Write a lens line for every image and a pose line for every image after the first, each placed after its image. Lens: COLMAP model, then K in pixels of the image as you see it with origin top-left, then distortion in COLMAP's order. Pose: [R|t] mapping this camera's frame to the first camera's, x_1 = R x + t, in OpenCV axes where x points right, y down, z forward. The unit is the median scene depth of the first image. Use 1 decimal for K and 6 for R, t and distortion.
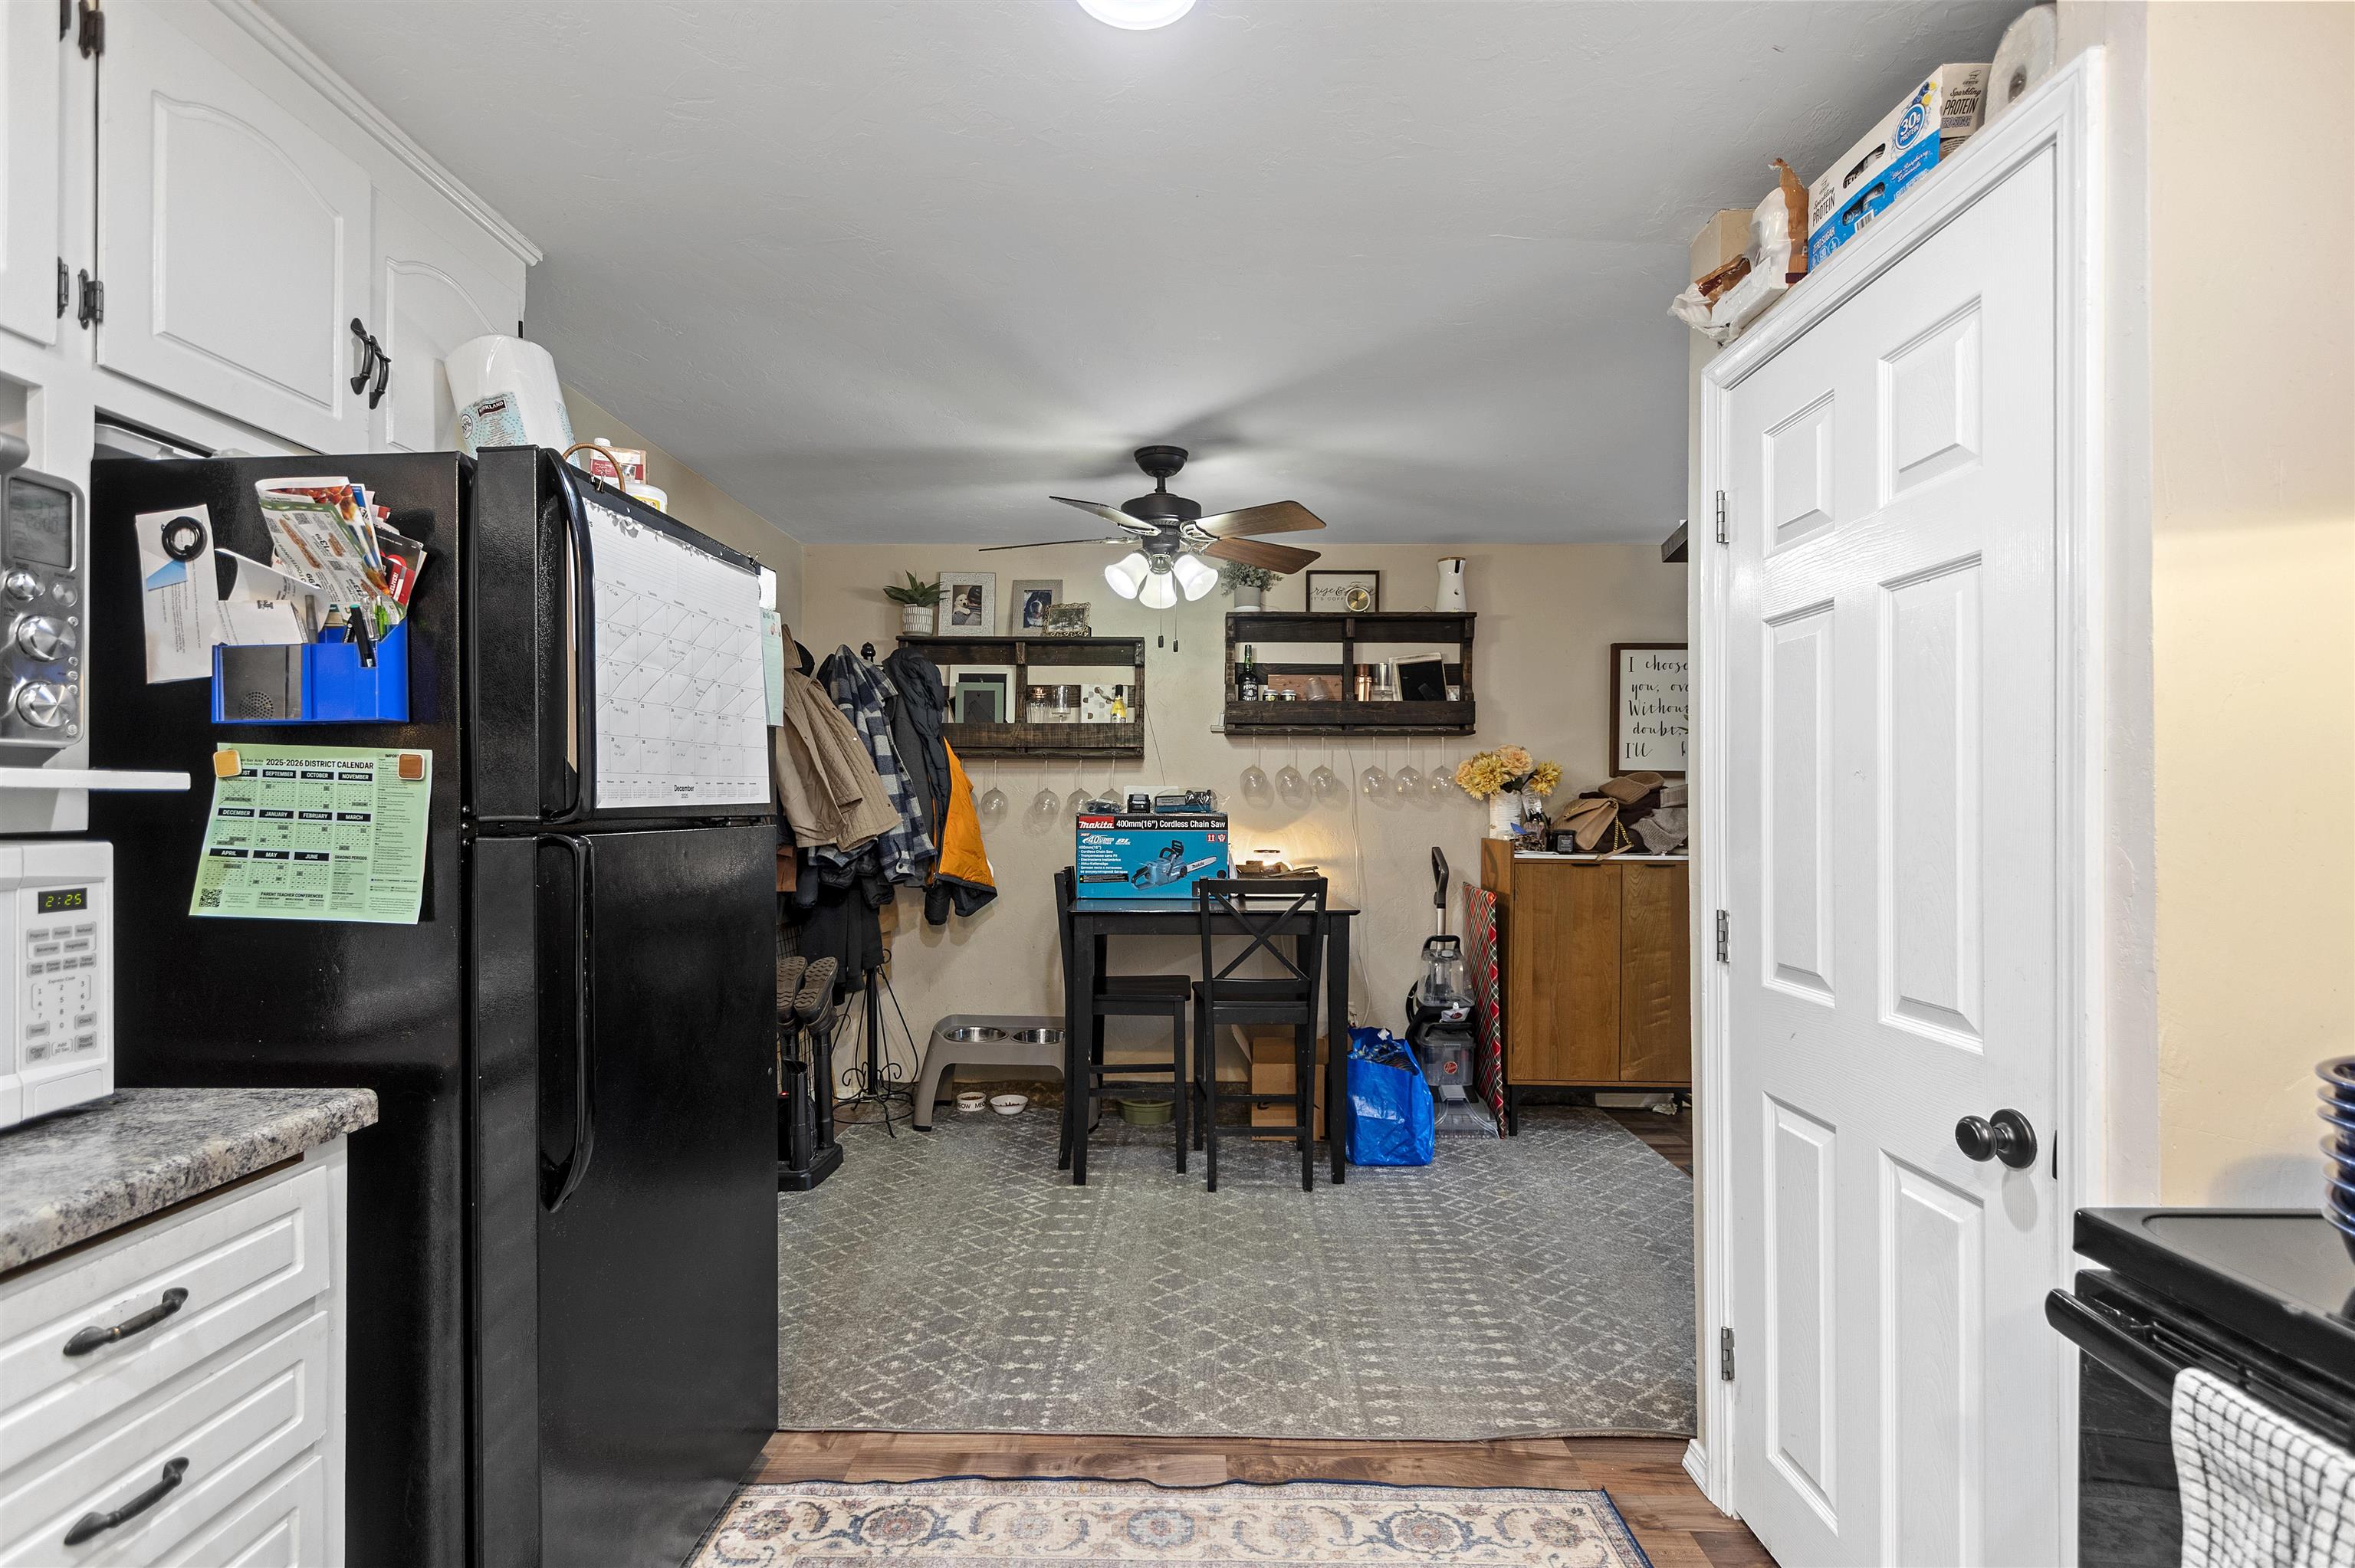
lens RADIAL K [[1072.2, 0, 1168.4], [0, 1072.2, 807.8], [0, 0, 1]] dist [0.014163, -0.007492]
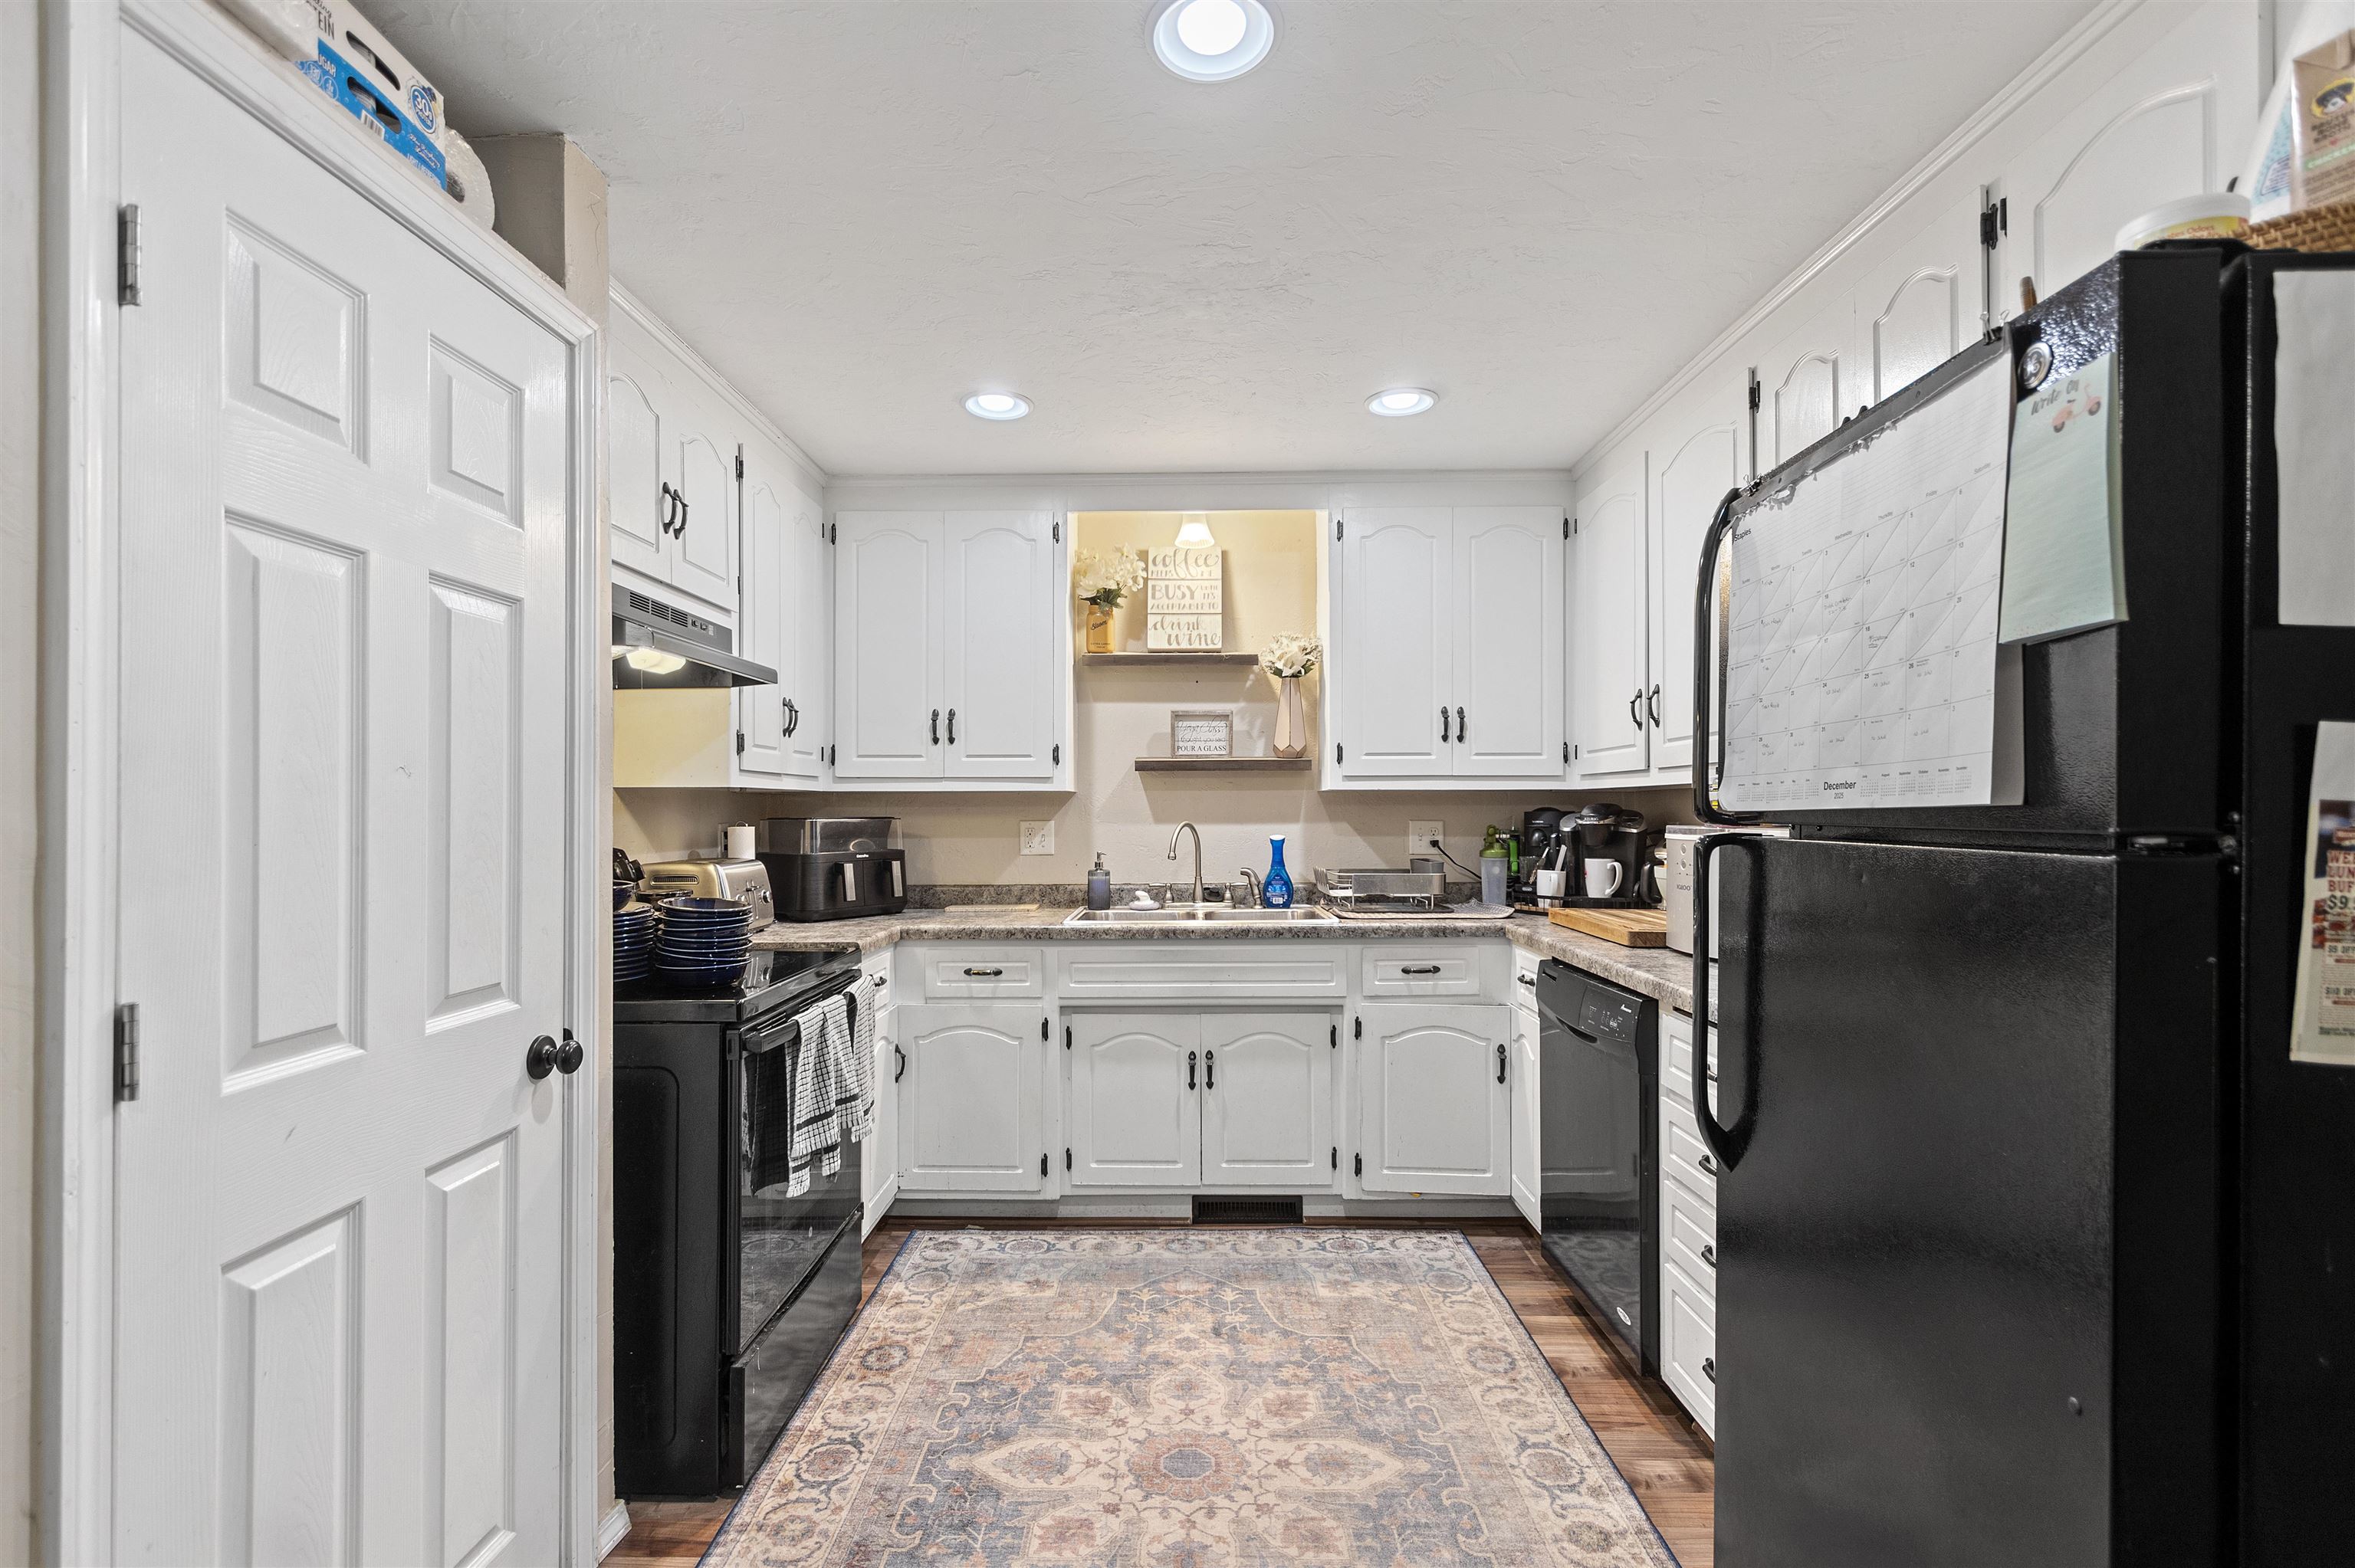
lens RADIAL K [[1072.2, 0, 1168.4], [0, 1072.2, 807.8], [0, 0, 1]] dist [0.014163, -0.007492]
pose [[-0.999955, -0.002480, 0.009109, 0.001768], [-0.002450, 0.999991, 0.003387, -0.003522], [-0.009117, 0.003365, -0.999953, 1.517490]]
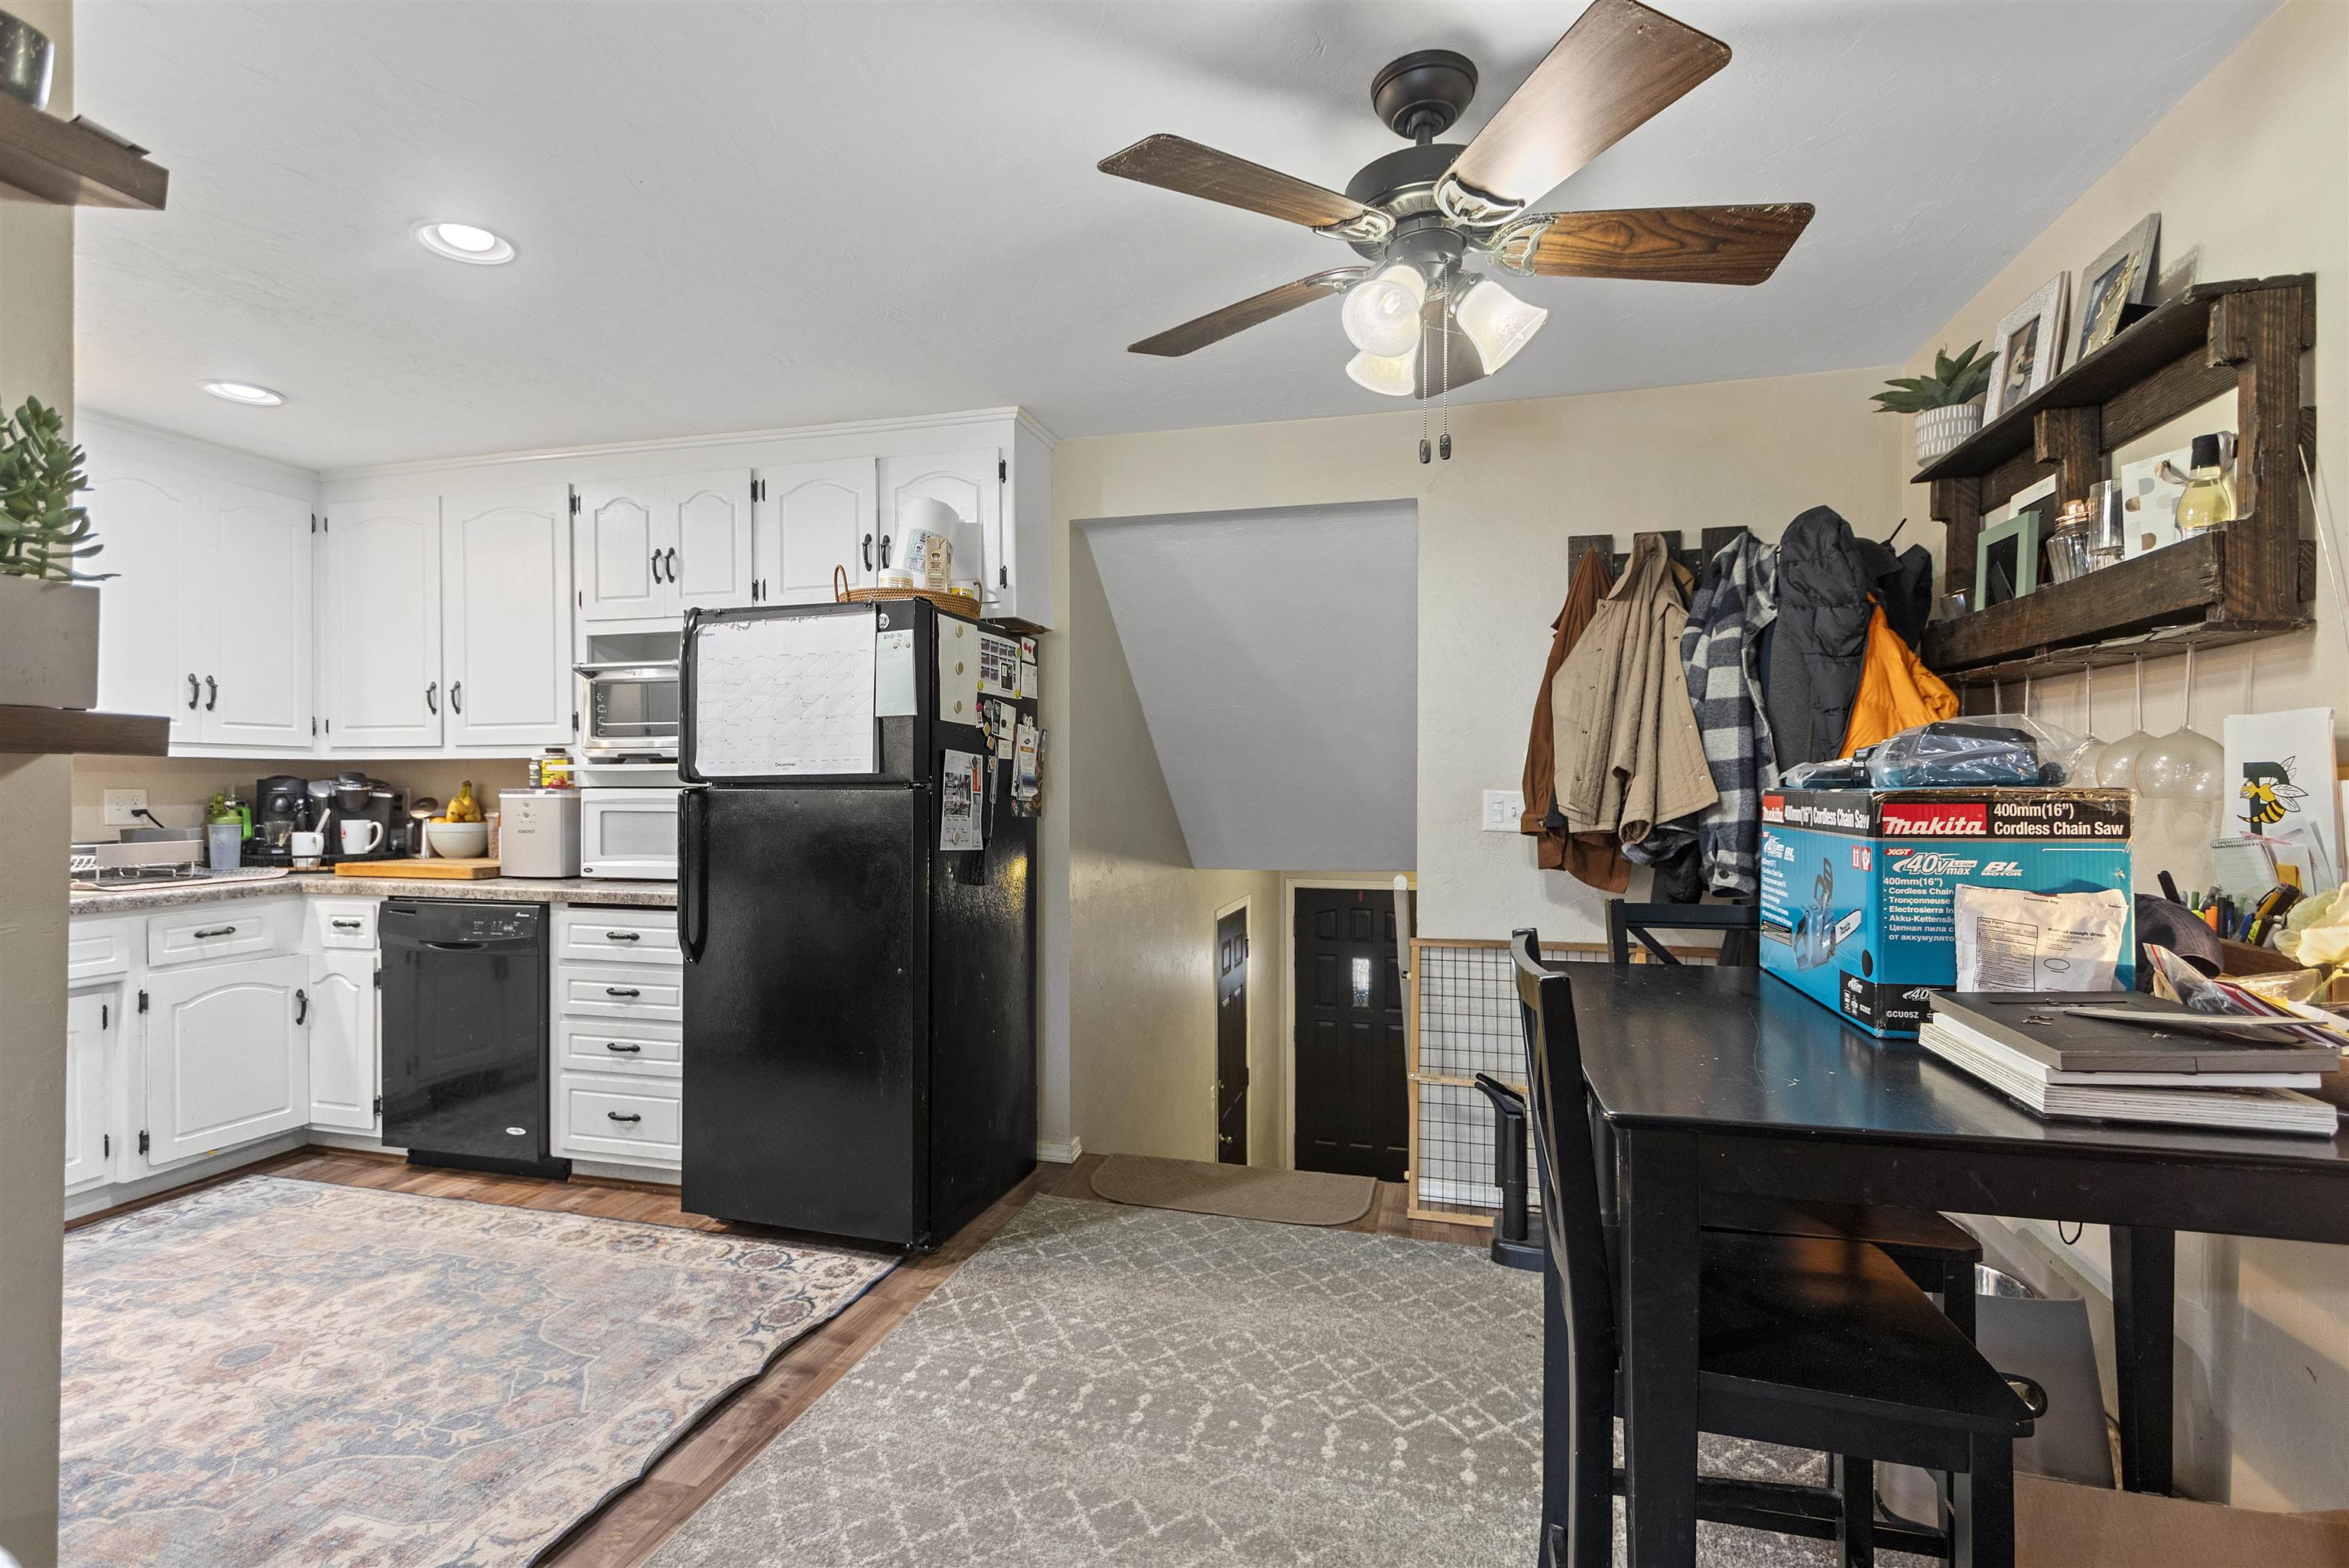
lens RADIAL K [[1083.1, 0, 1160.8], [0, 1083.1, 799.6], [0, 0, 1]] dist [0.015468, -0.008454]
pose [[-0.253973, 0.009488, -0.967165, 0.904216], [-0.006098, 0.999916, 0.011410, 0.011806], [0.967192, 0.008795, -0.253894, 1.739557]]
